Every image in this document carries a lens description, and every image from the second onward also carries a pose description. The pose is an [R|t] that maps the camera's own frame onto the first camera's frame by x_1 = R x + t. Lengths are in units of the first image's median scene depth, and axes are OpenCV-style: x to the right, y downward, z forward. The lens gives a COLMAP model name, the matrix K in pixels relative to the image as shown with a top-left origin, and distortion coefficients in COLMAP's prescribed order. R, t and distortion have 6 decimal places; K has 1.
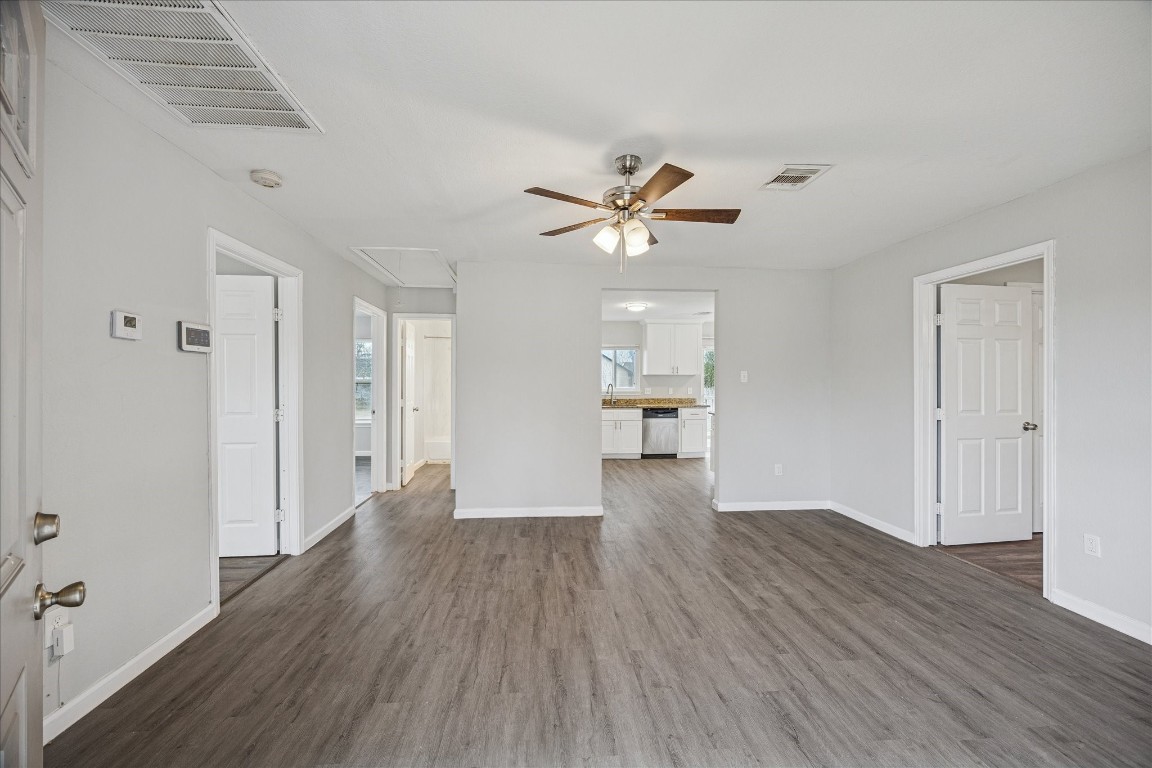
lens RADIAL K [[440.2, 0, 572.7], [0, 440.2, 387.2], [0, 0, 1]] dist [-0.002436, -0.000213]
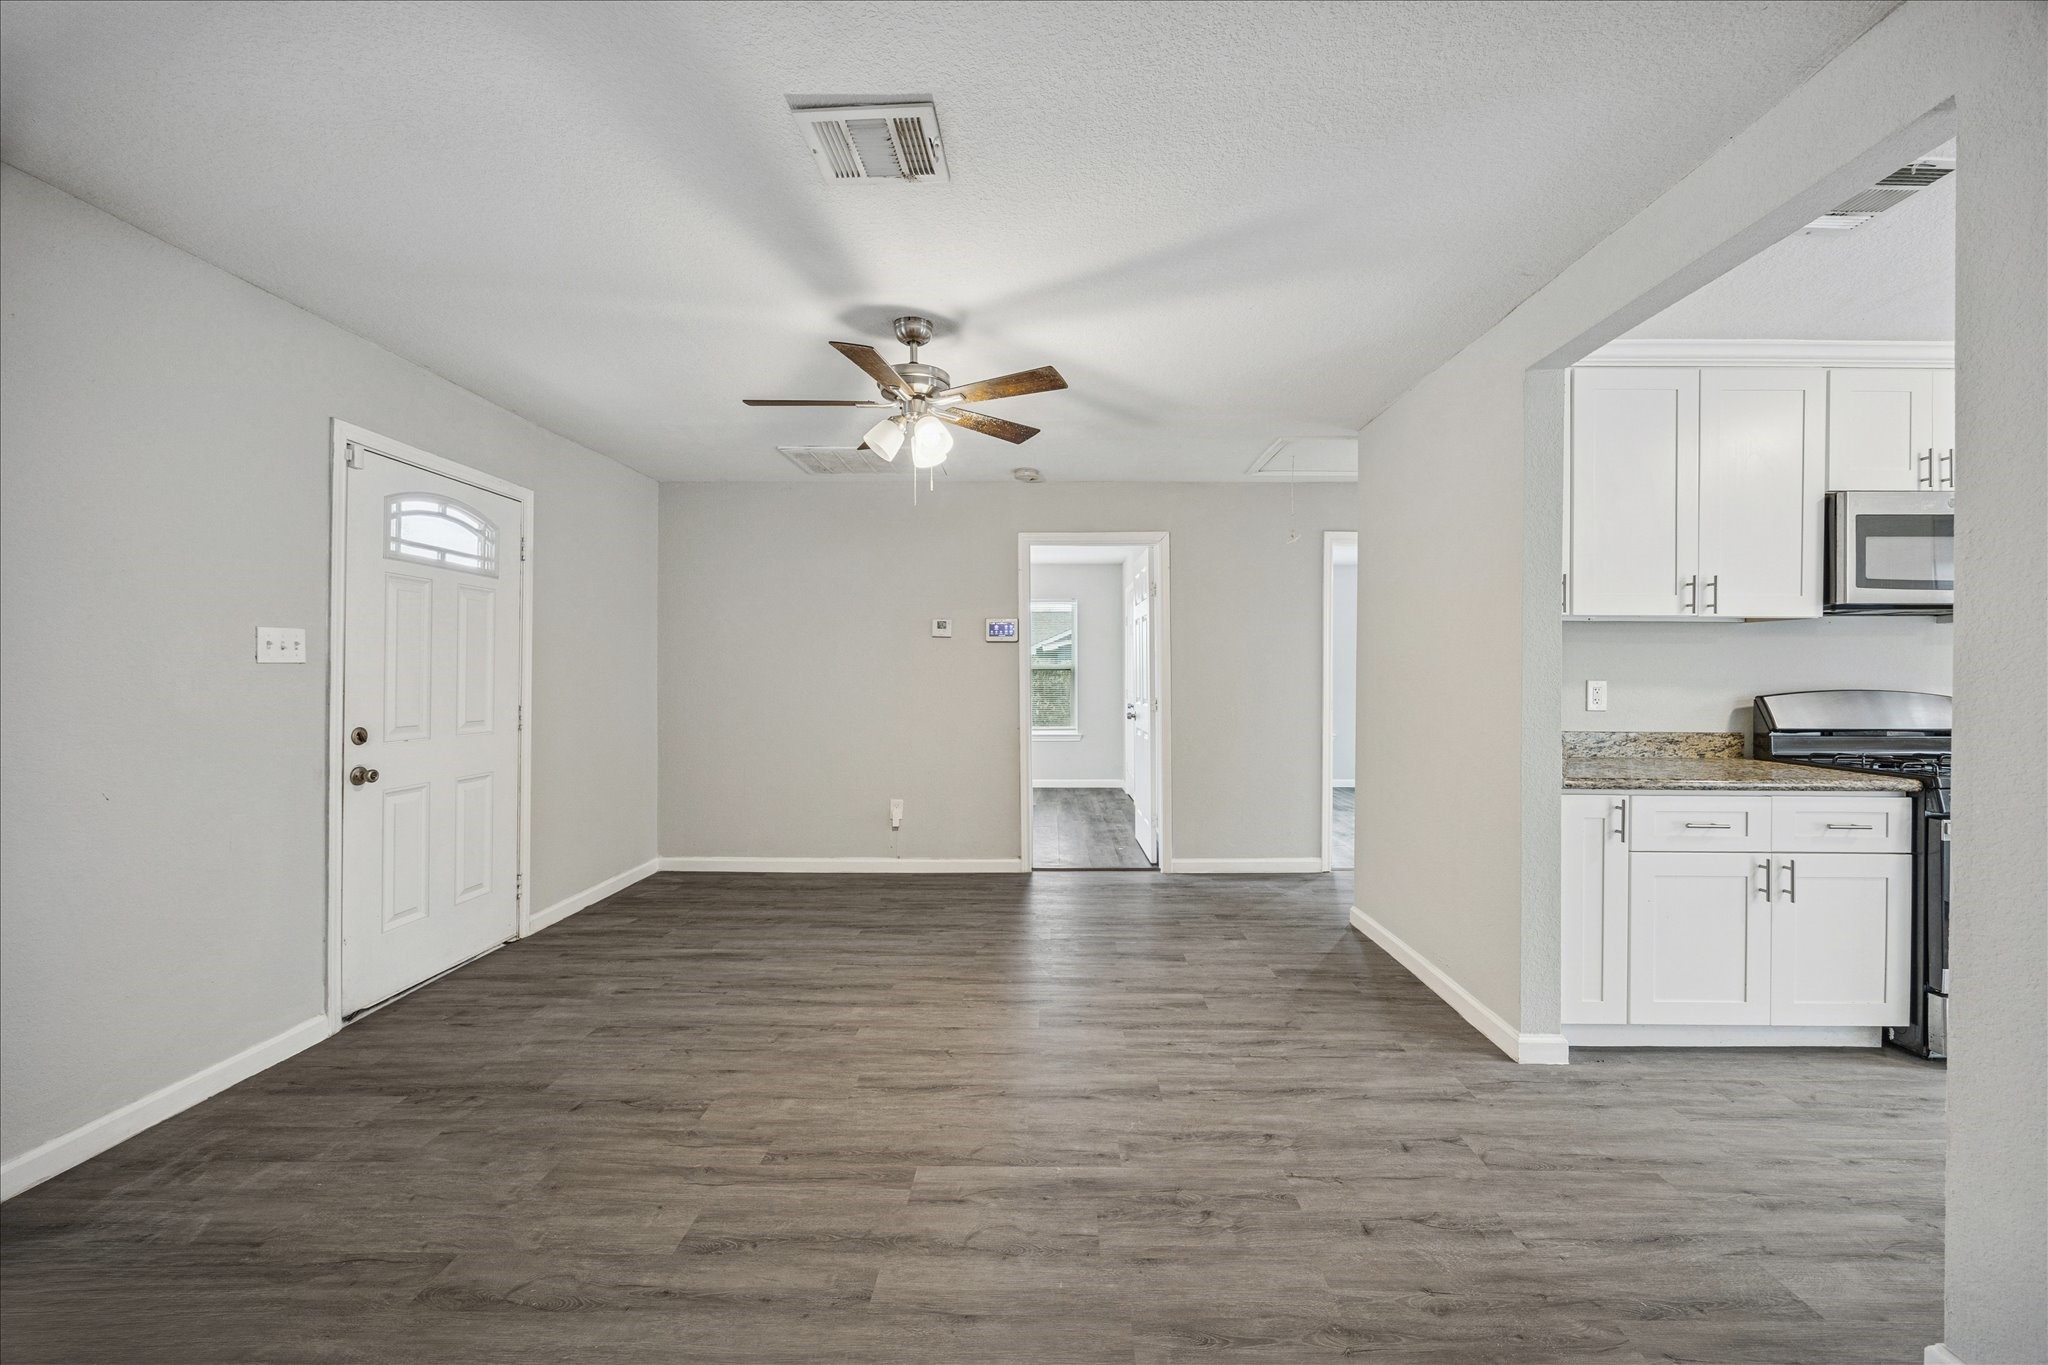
lens RADIAL K [[782.6, 0, 1024.5], [0, 782.6, 678.2], [0, 0, 1]] dist [-0.002436, -0.000213]
pose [[-0.108039, 0.004324, -0.994137, 0.895905], [-0.005899, 0.999970, 0.004991, 0.006225], [0.994129, 0.006403, -0.108010, 0.907872]]
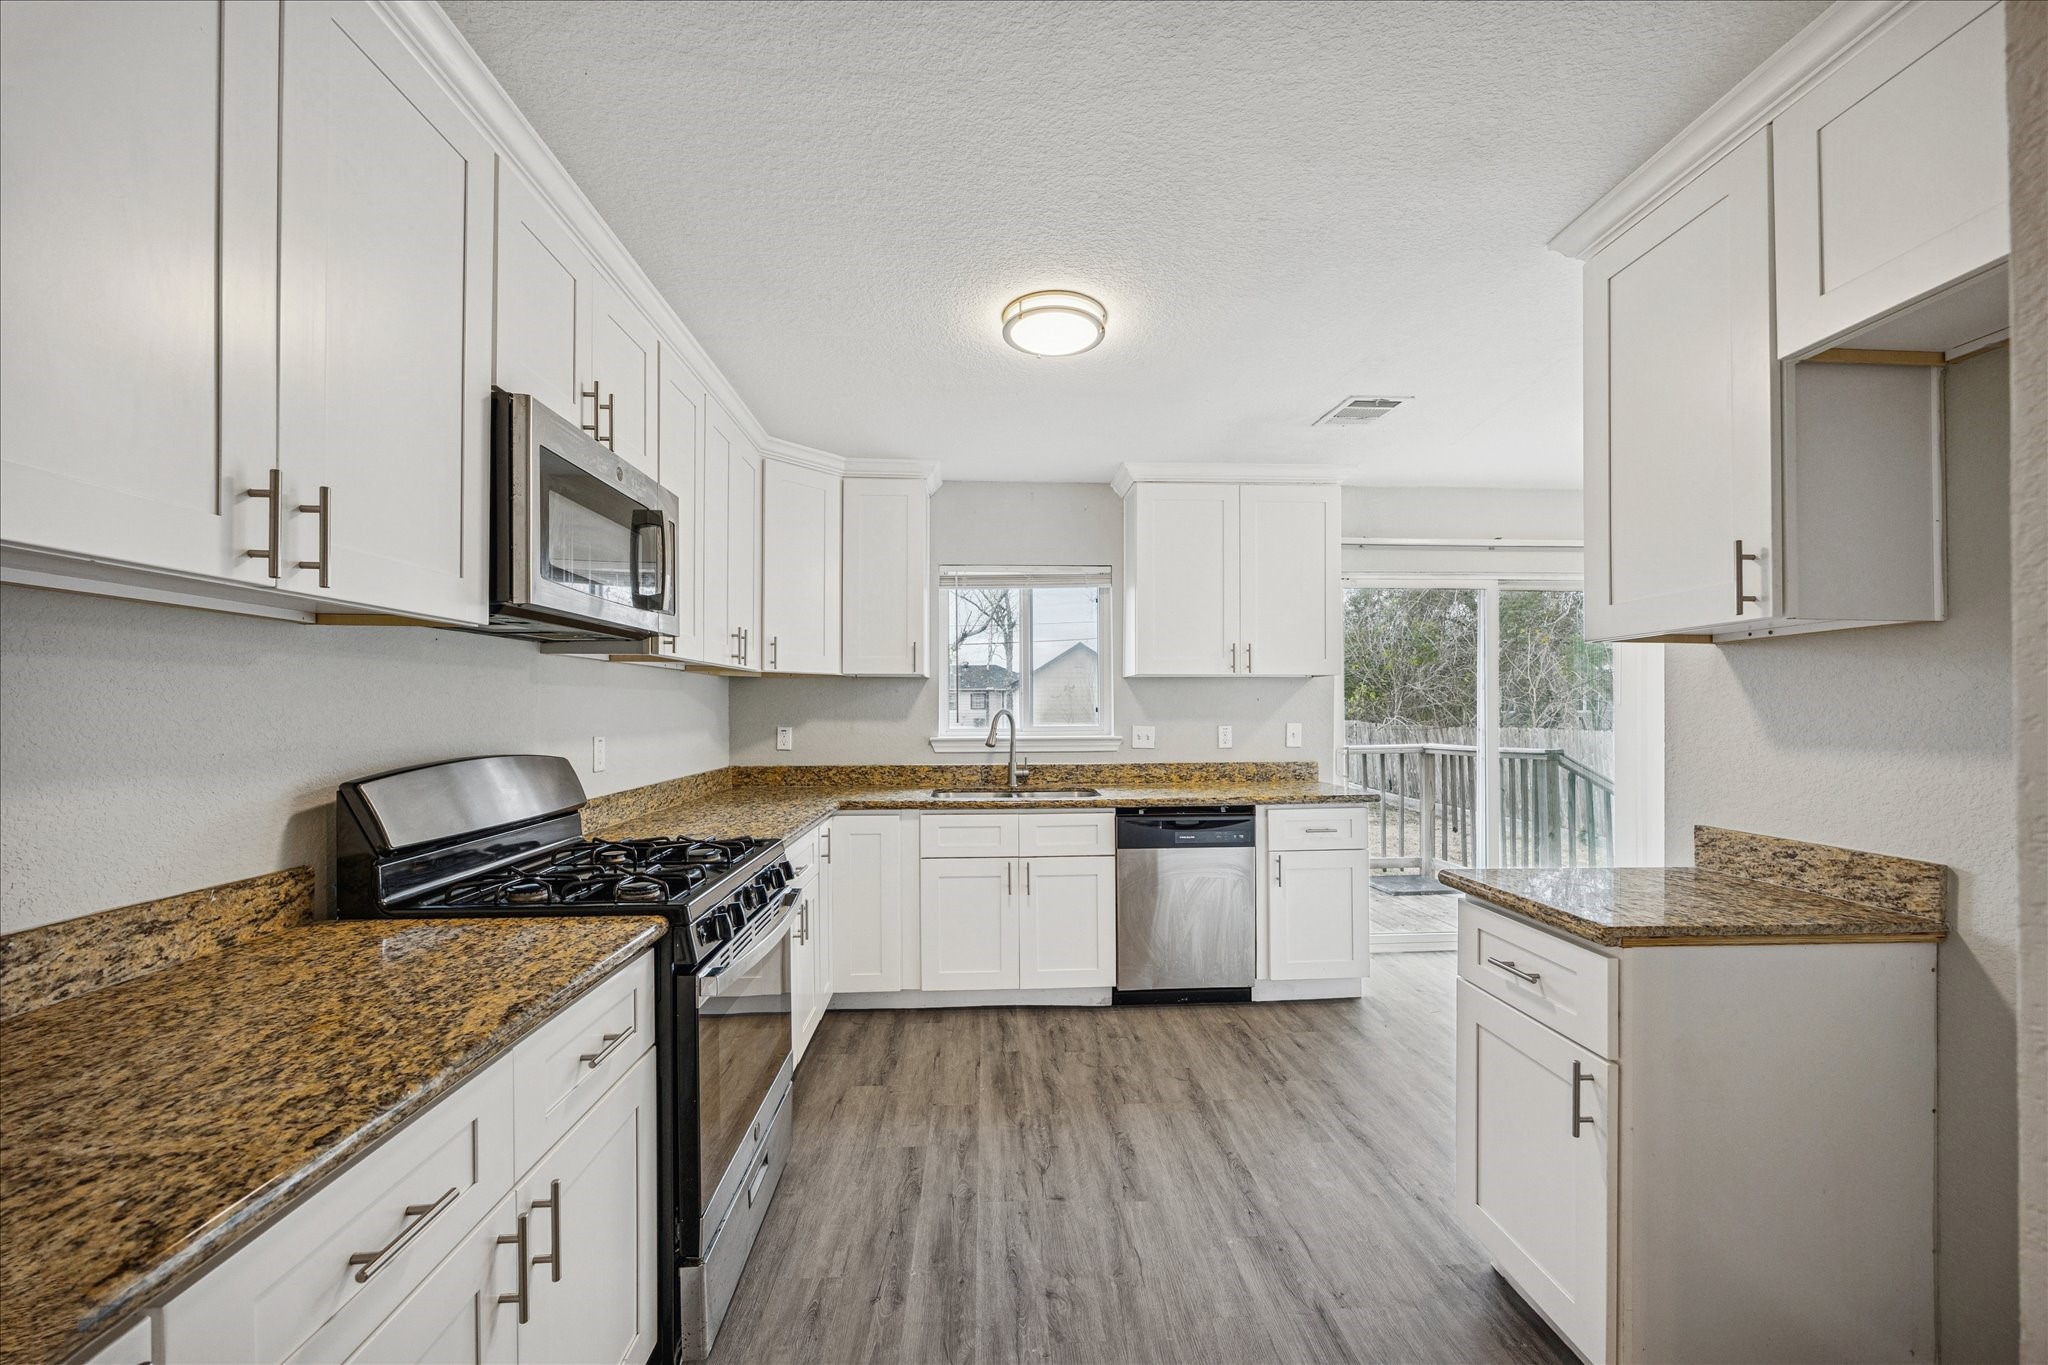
lens RADIAL K [[782.6, 0, 1050.5], [0, 782.6, 709.2], [0, 0, 1]] dist [-0.002436, -0.000213]
pose [[0.999989, 0.000534, -0.004670, 0.278389], [-0.000575, 0.999961, -0.008784, -0.010751], [0.004666, 0.008786, 0.999951, 1.237808]]
